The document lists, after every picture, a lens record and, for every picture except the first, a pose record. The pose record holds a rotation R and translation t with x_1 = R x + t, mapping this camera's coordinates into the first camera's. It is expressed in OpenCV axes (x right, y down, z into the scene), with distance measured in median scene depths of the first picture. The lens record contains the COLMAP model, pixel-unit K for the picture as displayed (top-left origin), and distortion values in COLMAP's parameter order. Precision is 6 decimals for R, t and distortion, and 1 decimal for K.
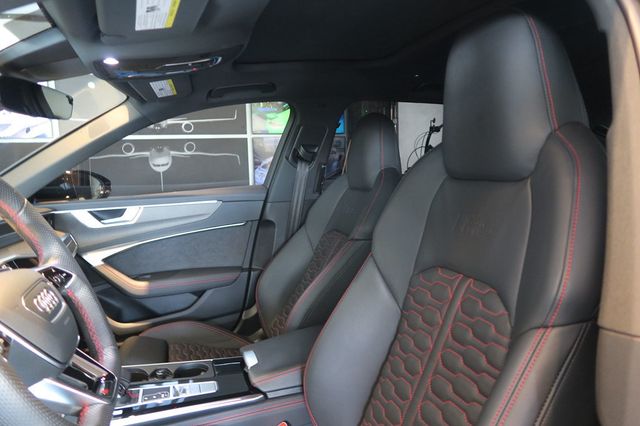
lens RADIAL K [[444.4, 0, 317.4], [0, 444.4, 215.8], [0, 0, 1]] dist [-0.019049, 0.006689]
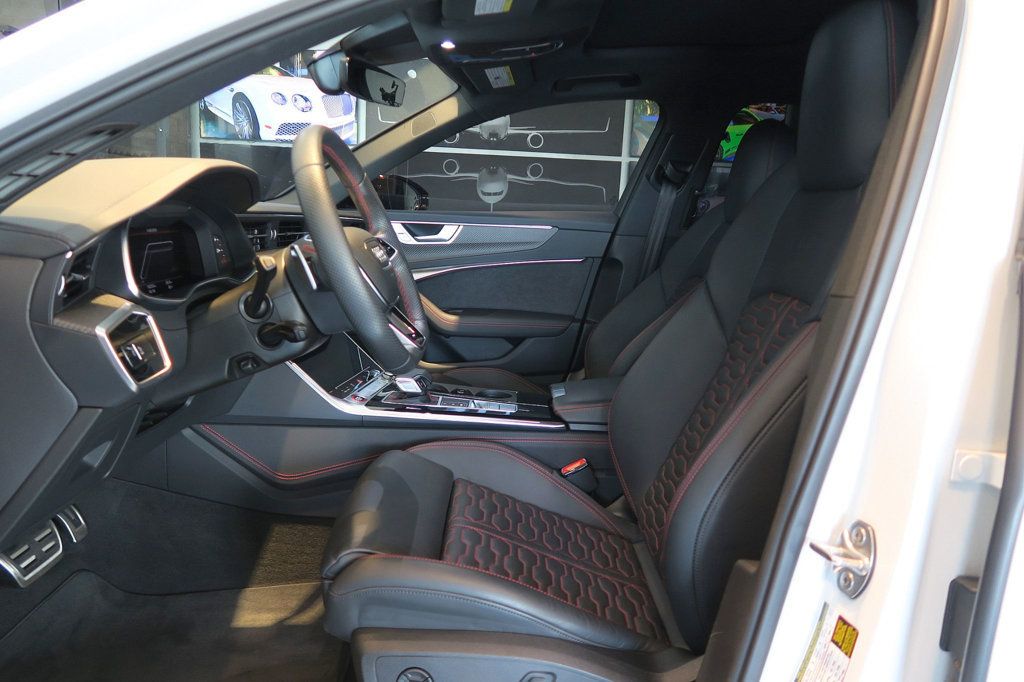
lens RADIAL K [[711.0, 0, 515.4], [0, 711.0, 345.4], [0, 0, 1]] dist [-0.019049, 0.006689]
pose [[0.950280, 0.130426, -0.282766, 0.095558], [-0.110087, 0.990130, 0.086734, 0.072559], [0.291288, -0.051293, 0.955259, -0.227713]]
